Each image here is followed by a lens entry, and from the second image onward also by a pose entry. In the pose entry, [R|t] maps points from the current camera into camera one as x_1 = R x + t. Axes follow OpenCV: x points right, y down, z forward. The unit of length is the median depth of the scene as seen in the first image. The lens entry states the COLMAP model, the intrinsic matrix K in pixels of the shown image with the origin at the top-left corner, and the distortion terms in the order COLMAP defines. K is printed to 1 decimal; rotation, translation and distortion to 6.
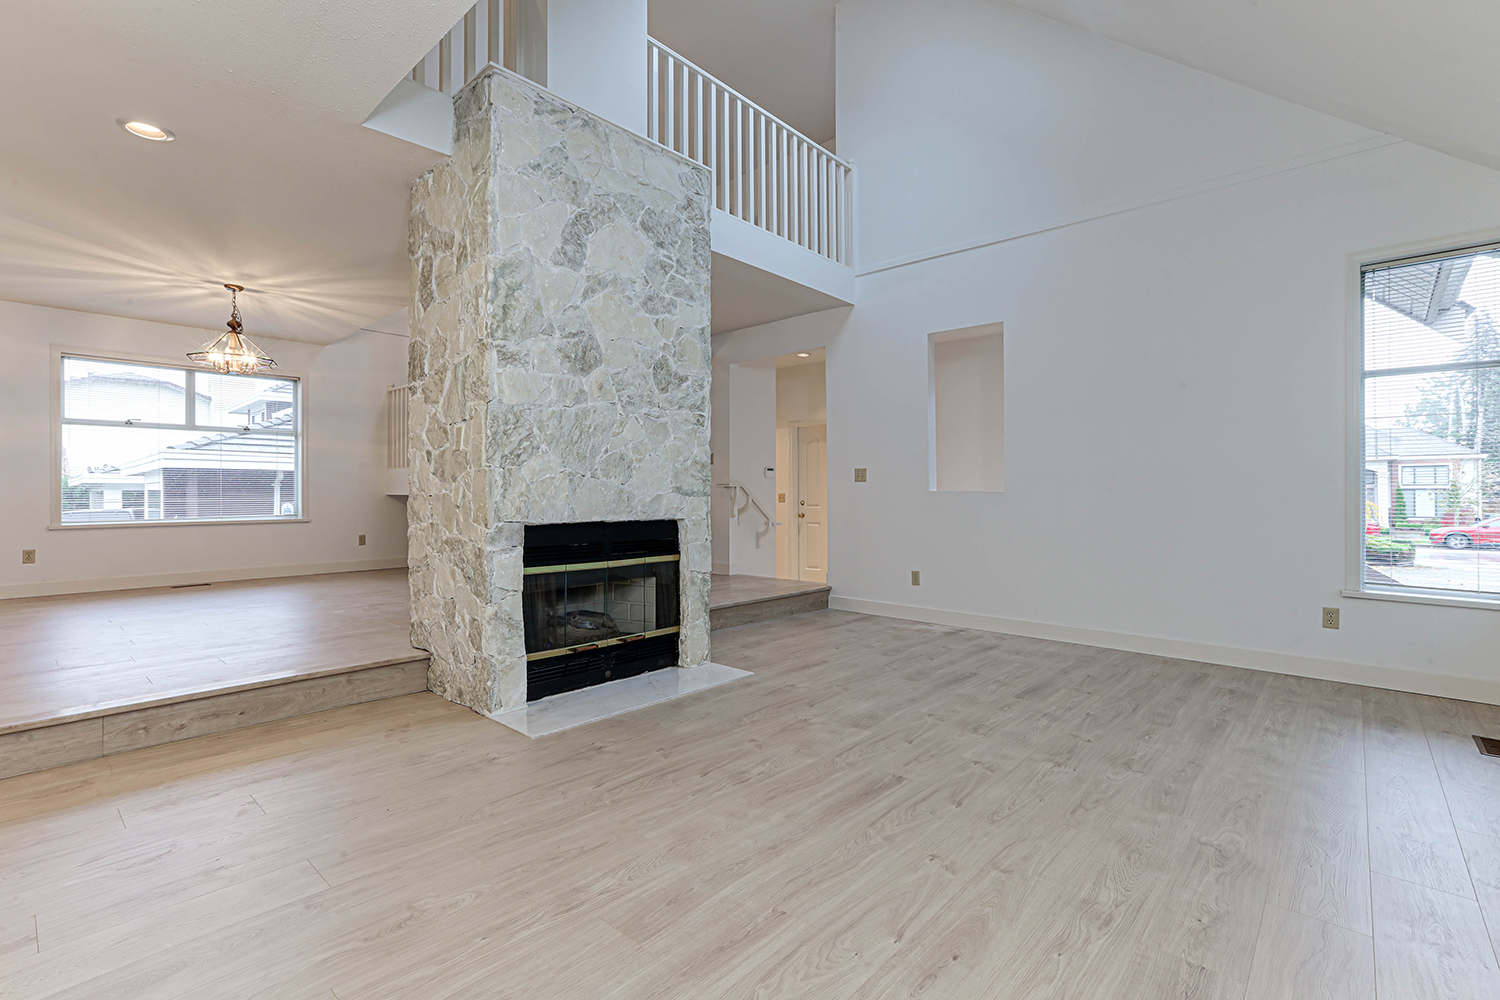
lens RADIAL K [[696.7, 0, 781.9], [0, 696.7, 499.7], [0, 0, 1]] dist [-0.027965, 0.008572]
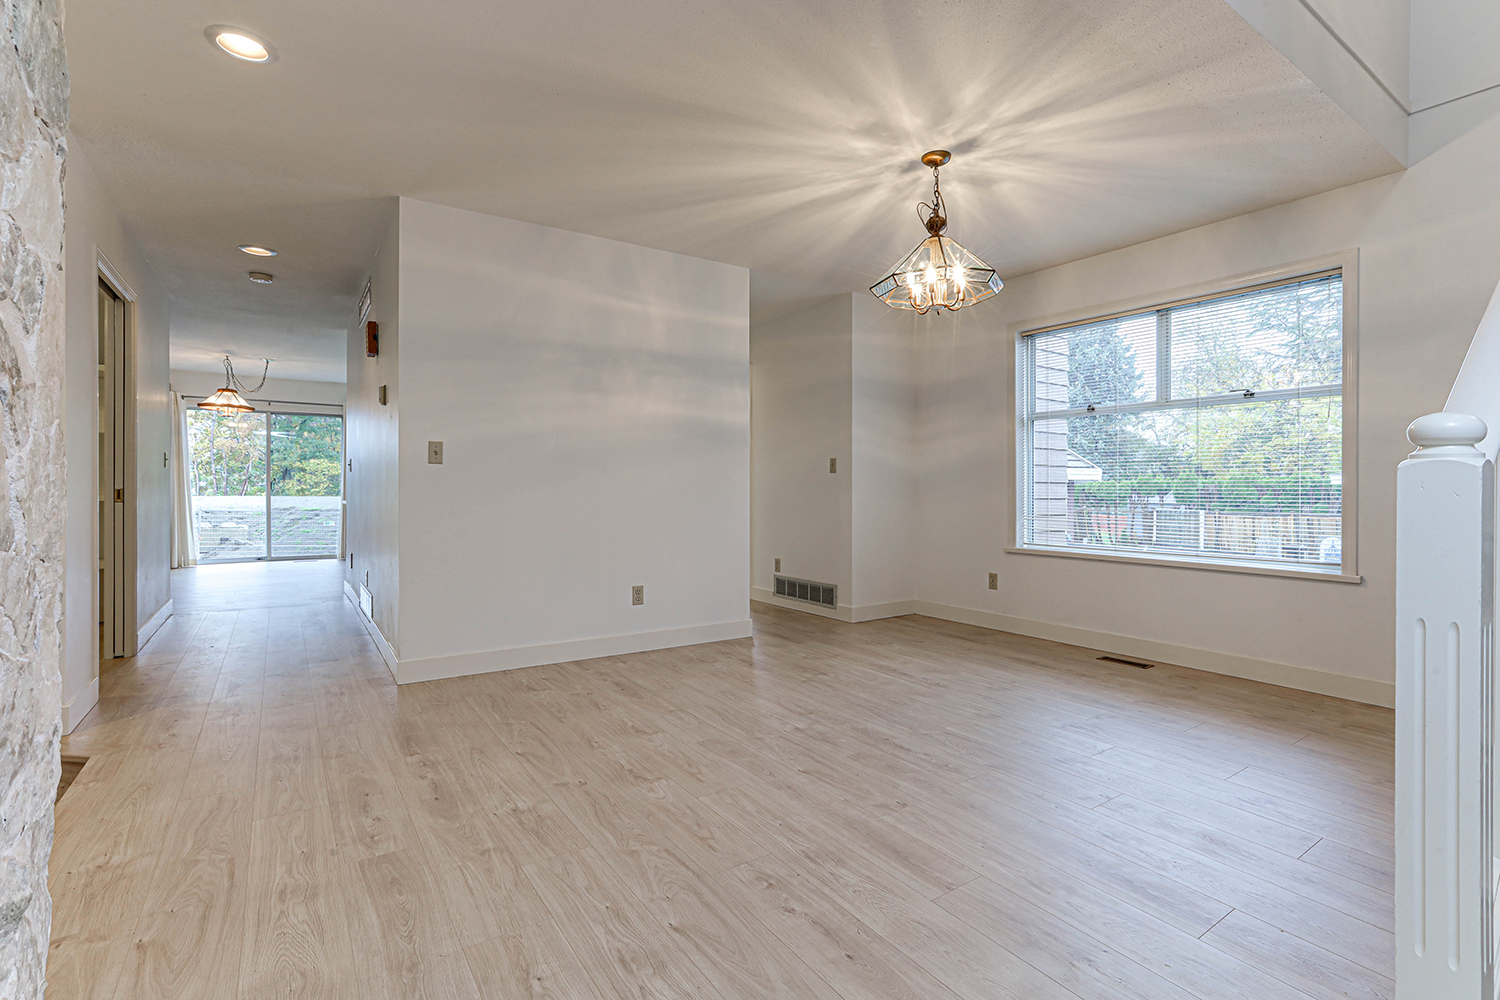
lens RADIAL K [[696.7, 0, 751.9], [0, 696.7, 493.3], [0, 0, 1]] dist [-0.027965, 0.008572]
pose [[-0.265443, 0.016242, -0.963990, -0.150500], [-0.002040, 0.999846, 0.017408, -0.032010], [0.964124, 0.006587, -0.265369, 0.732492]]
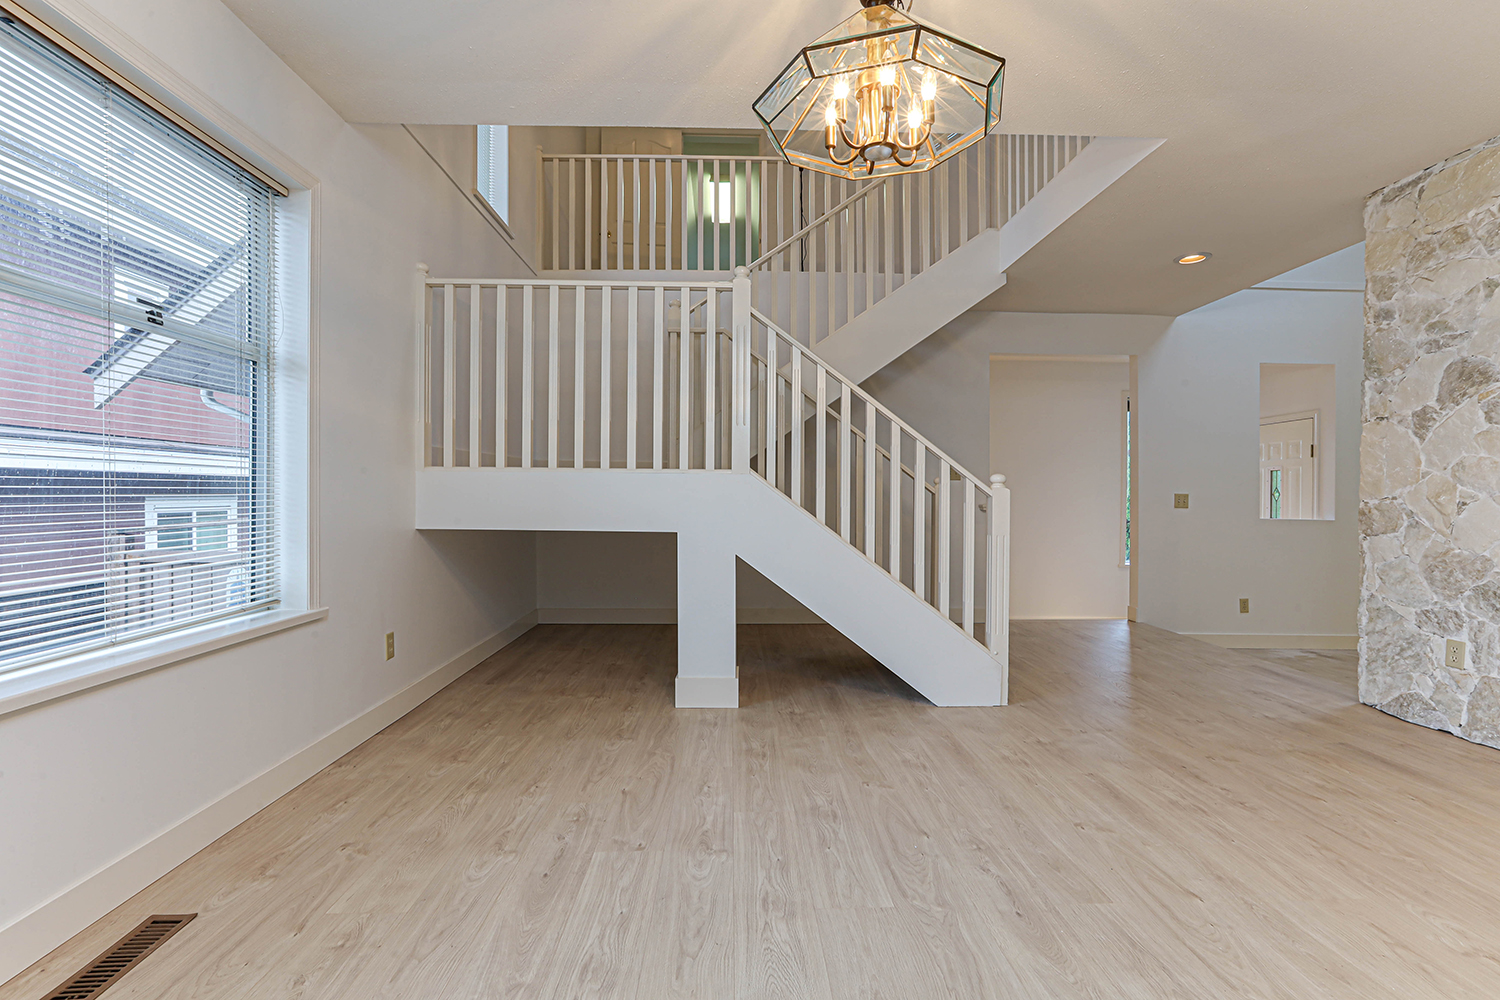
lens RADIAL K [[696.7, 0, 751.6], [0, 696.7, 498.8], [0, 0, 1]] dist [-0.027965, 0.008572]
pose [[0.742808, 0.003618, 0.669495, -0.751430], [-0.000764, 0.999989, -0.004556, -0.024956], [-0.669505, 0.002873, 0.742802, 0.594471]]
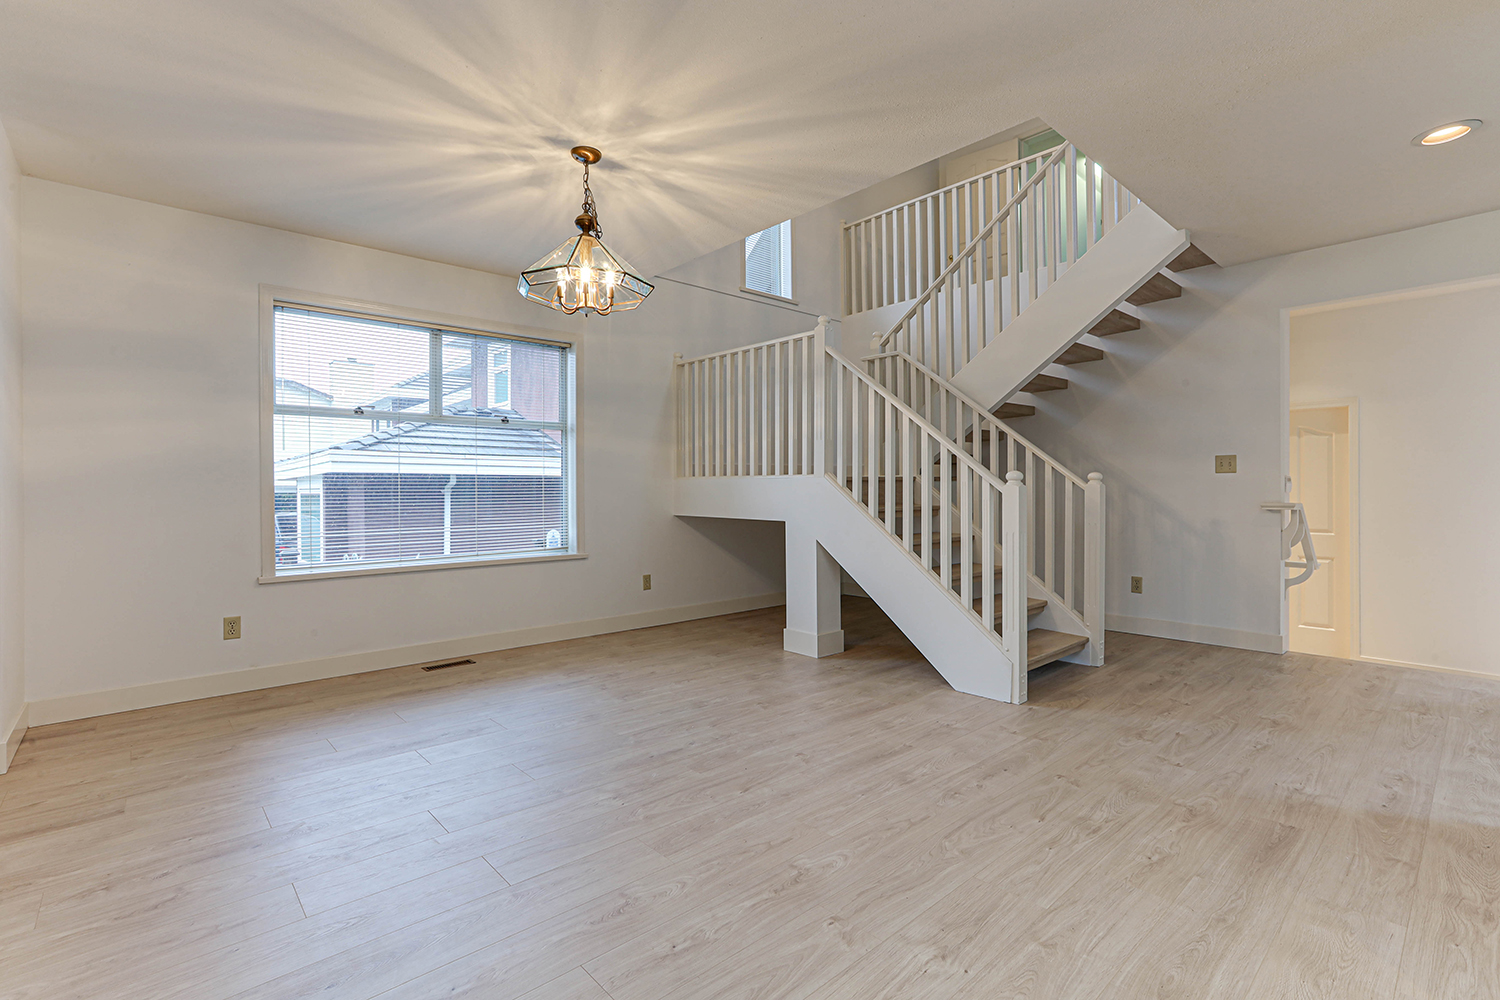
lens RADIAL K [[696.7, 0, 747.0], [0, 696.7, 493.1], [0, 0, 1]] dist [-0.027965, 0.008572]
pose [[0.991973, 0.000167, -0.126453, -0.439208], [-0.000431, 0.999998, -0.002055, -0.029441], [0.126452, 0.002093, 0.991971, 0.344322]]
